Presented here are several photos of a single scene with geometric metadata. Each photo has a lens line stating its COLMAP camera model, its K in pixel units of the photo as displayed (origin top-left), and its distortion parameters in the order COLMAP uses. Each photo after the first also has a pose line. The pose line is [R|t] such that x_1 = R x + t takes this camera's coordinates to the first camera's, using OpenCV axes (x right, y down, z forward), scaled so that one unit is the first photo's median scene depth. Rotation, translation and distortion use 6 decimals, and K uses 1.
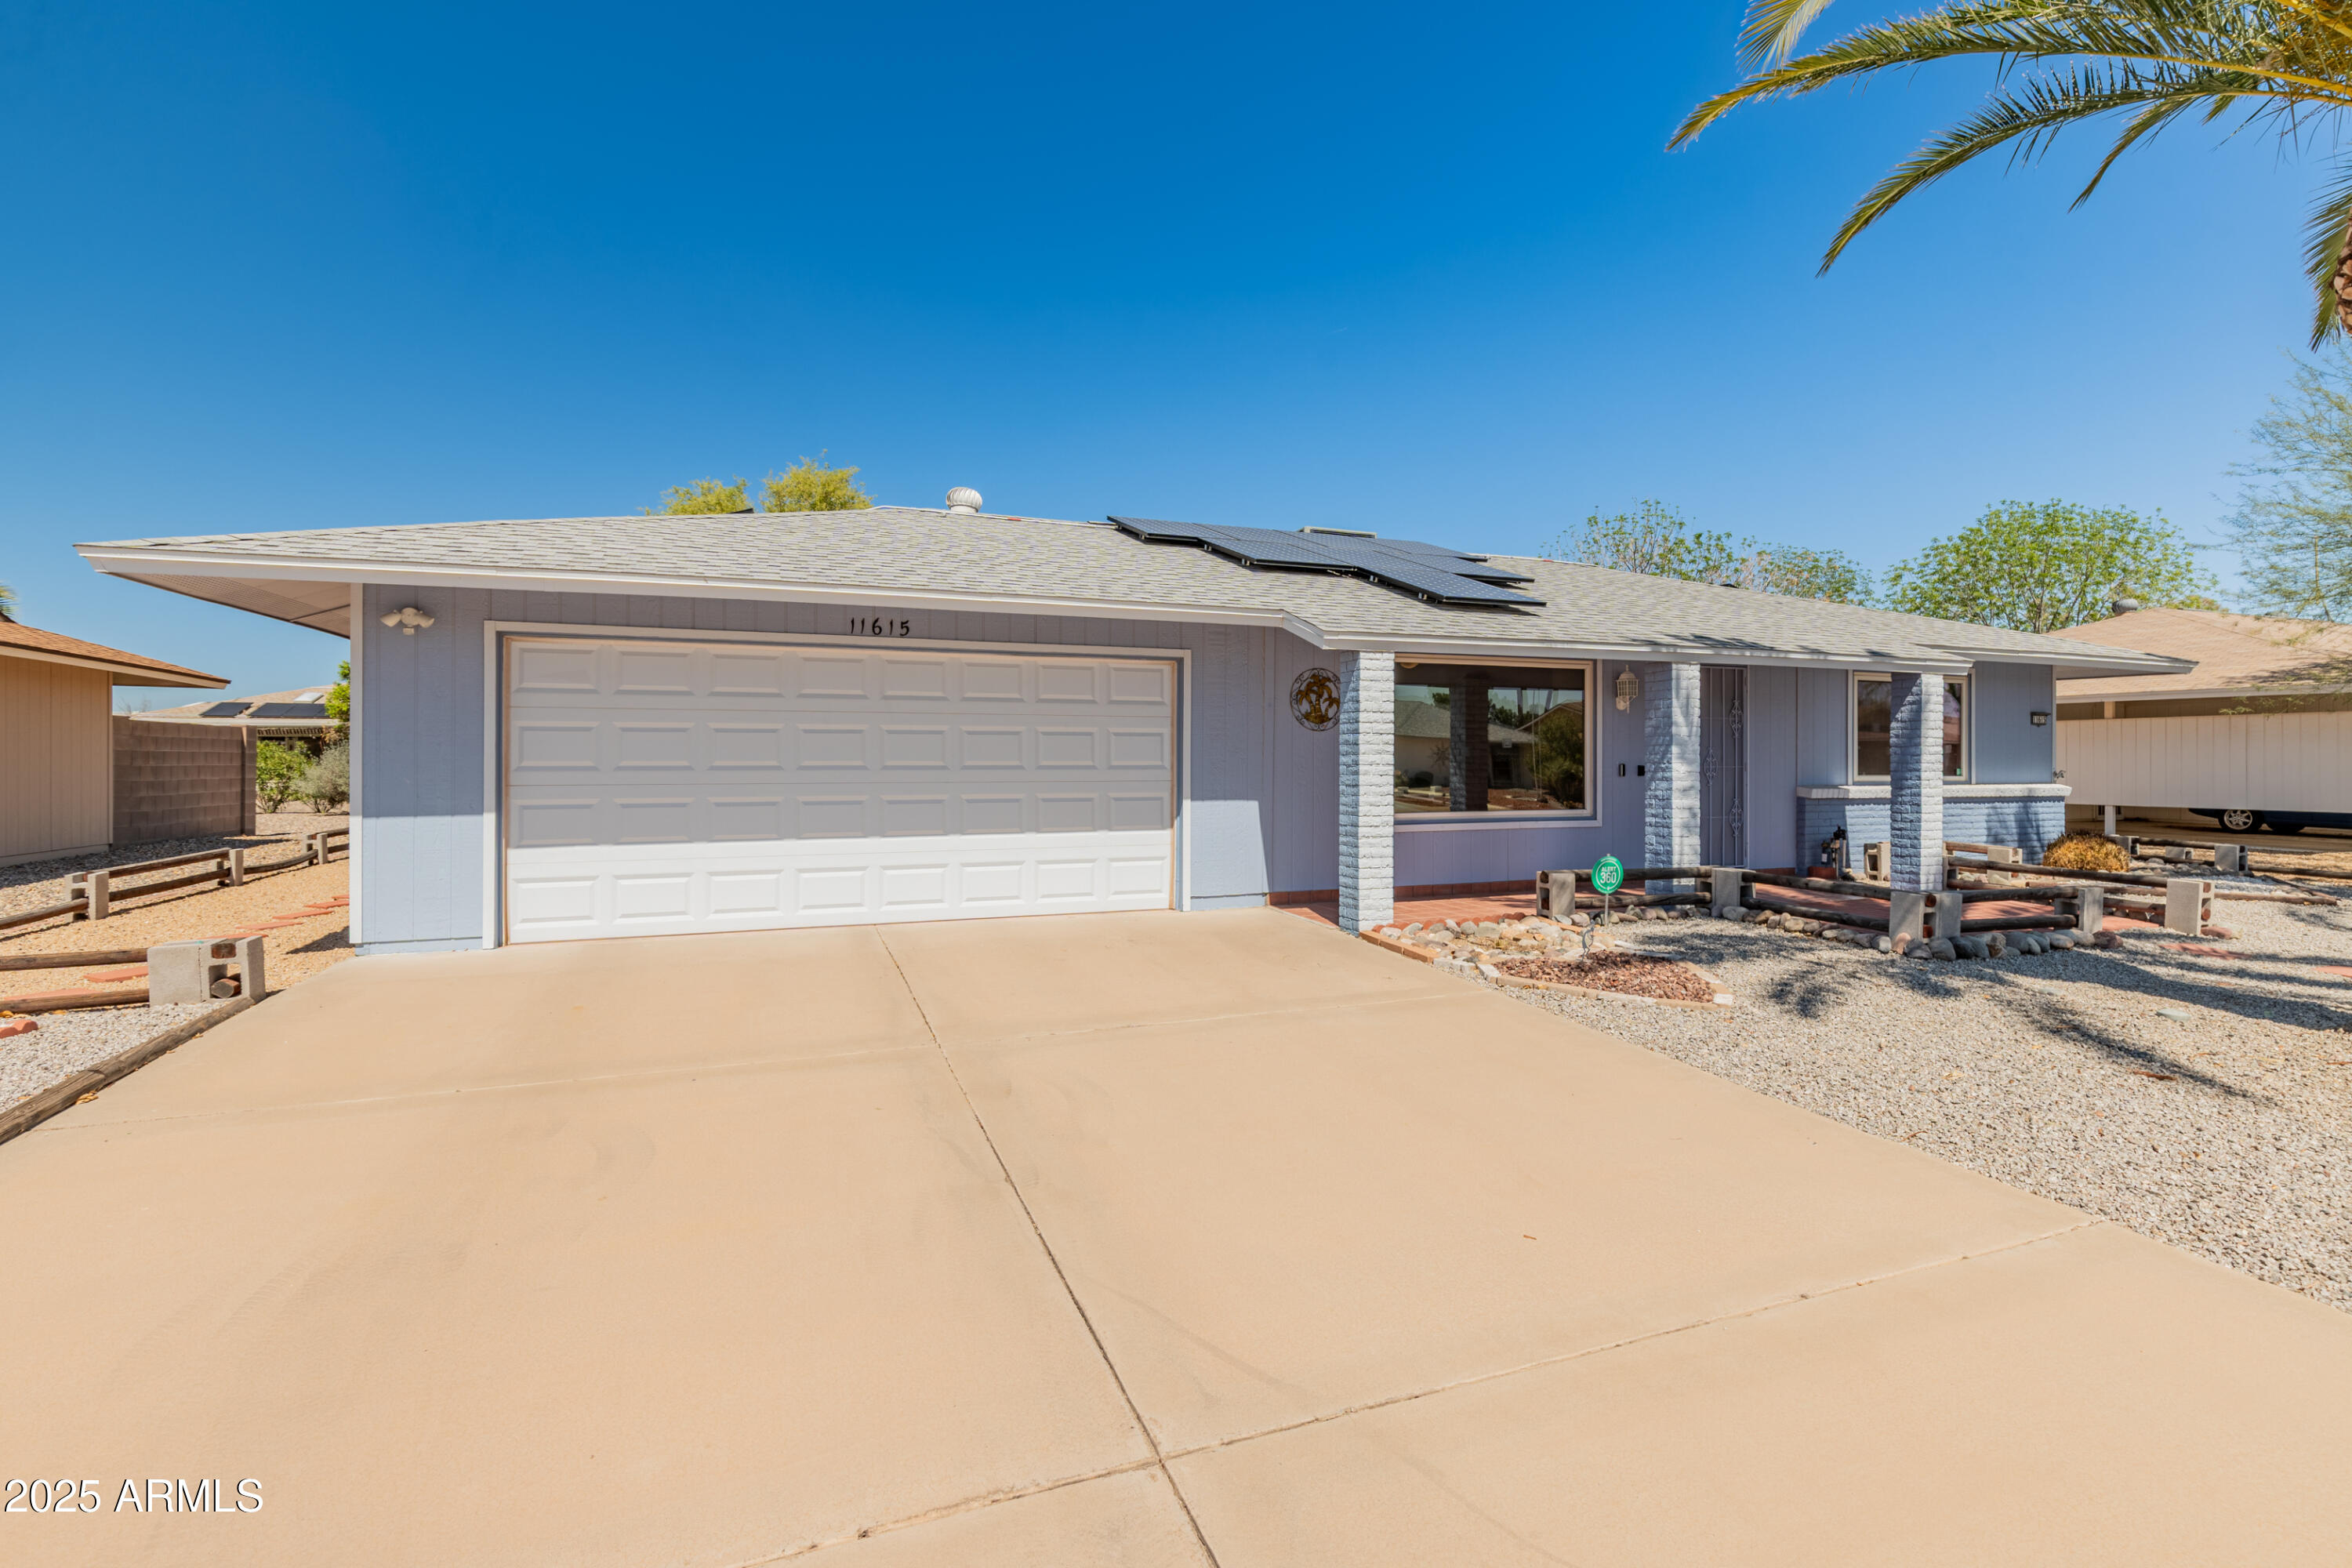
lens RADIAL K [[1115.7, 0, 1217.8], [0, 1115.7, 769.0], [0, 0, 1]] dist [0.009039, -0.002040]
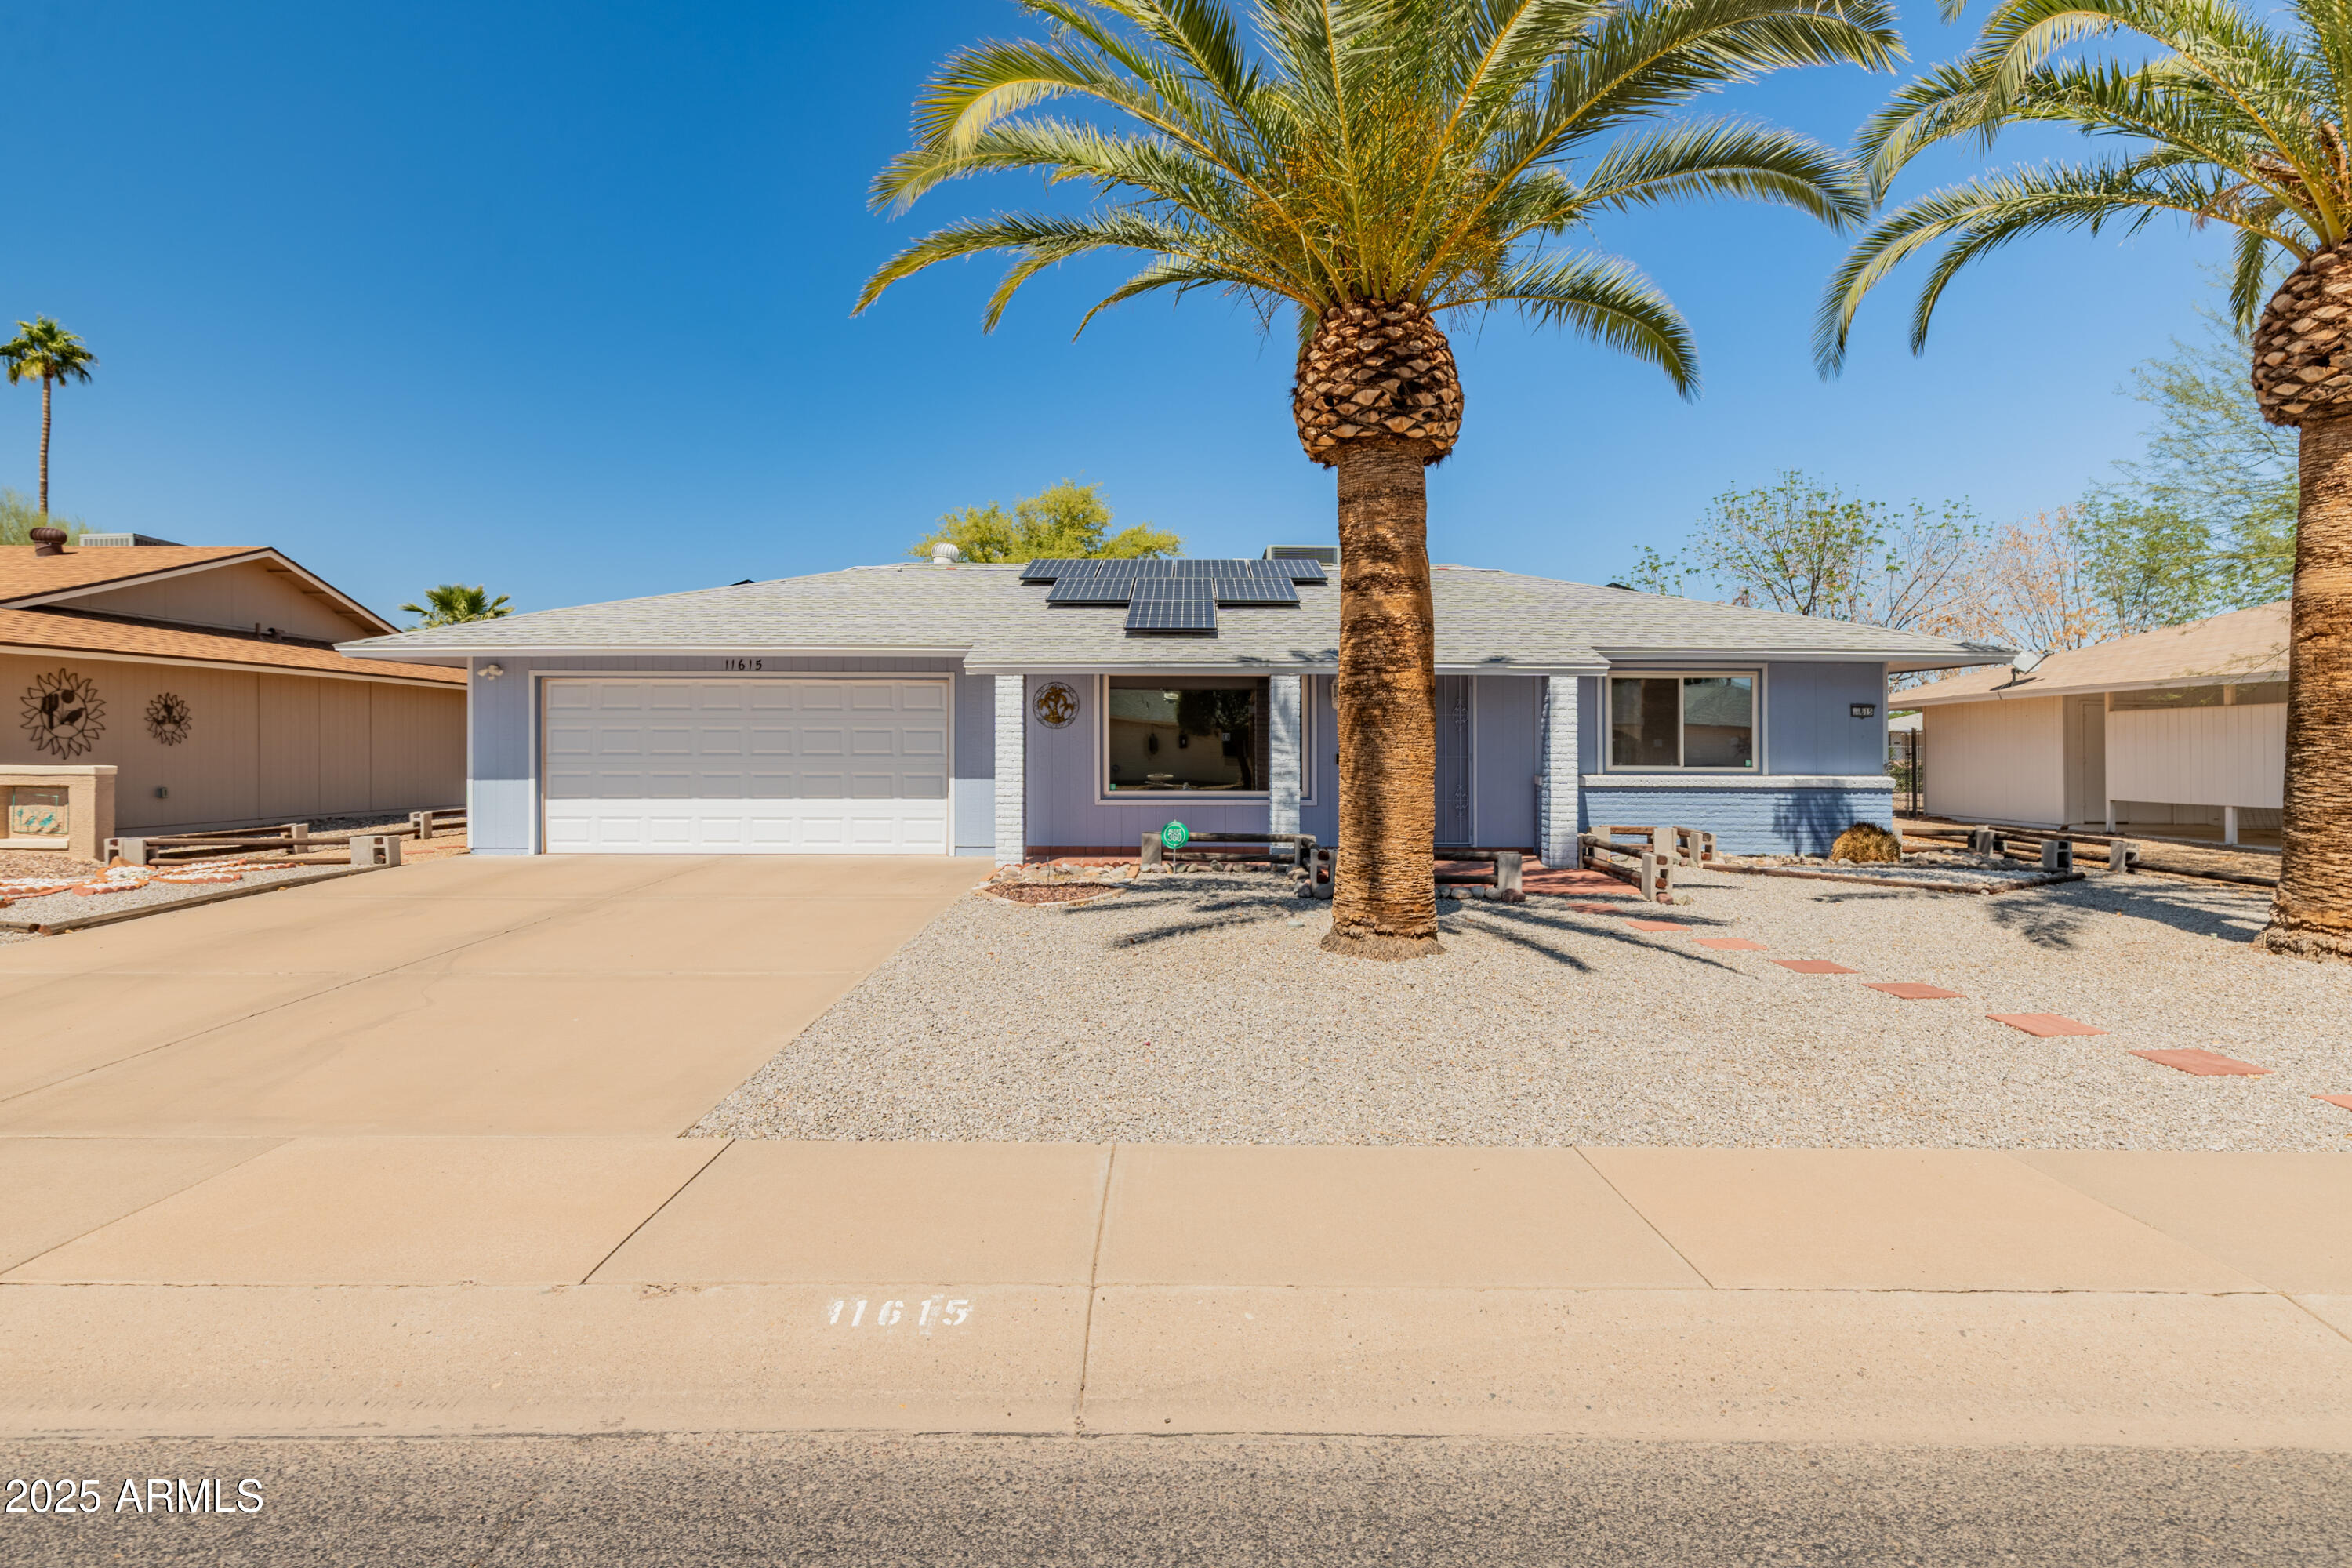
lens RADIAL K [[1210.7, 0, 1195.1], [0, 1210.7, 770.0], [0, 0, 1]] dist [-0.002352, 0.000025]
pose [[0.930612, 0.008497, -0.365910, 0.793723], [-0.005280, 0.999938, 0.009791, 0.000875], [0.365970, -0.007180, 0.930599, -0.310516]]
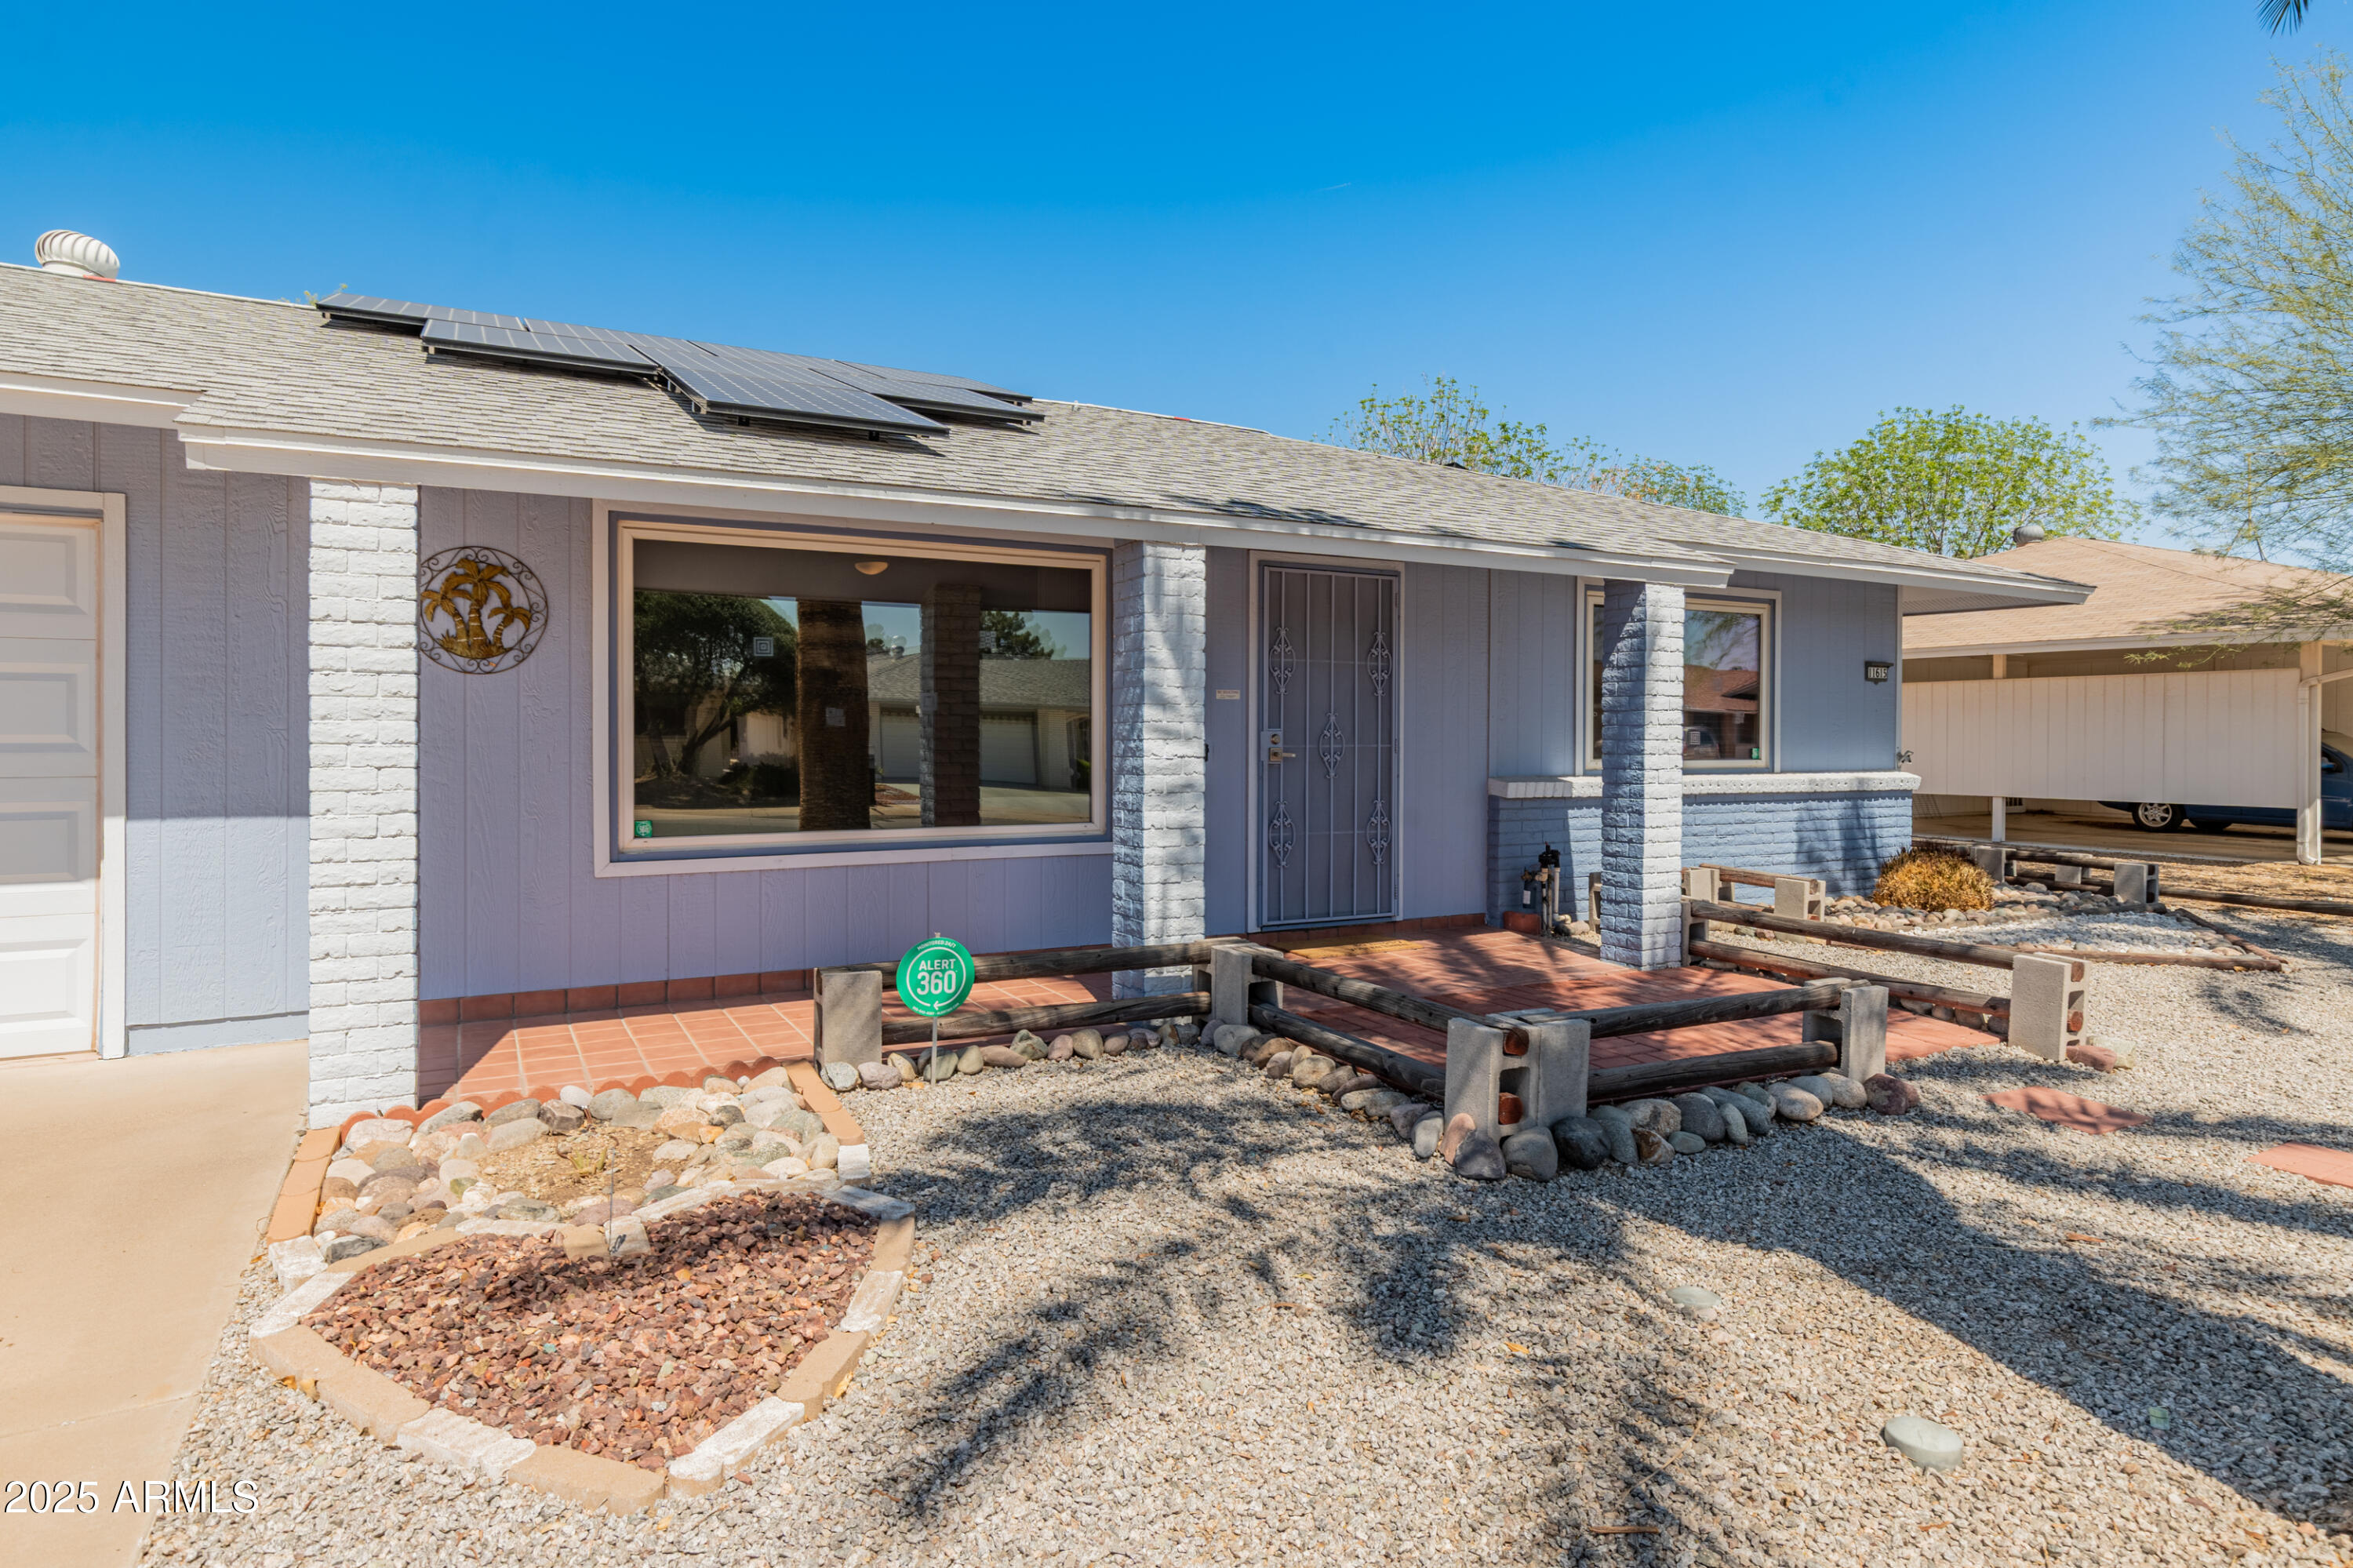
lens RADIAL K [[1381.8, 0, 1213.0], [0, 1381.8, 768.7], [0, 0, 1]] dist [-0.001578, 0.007409]
pose [[0.990908, -0.001819, 0.134525, 0.335221], [-0.000552, 0.999845, 0.017580, -0.002963], [-0.134536, -0.017495, 0.990754, 0.352077]]
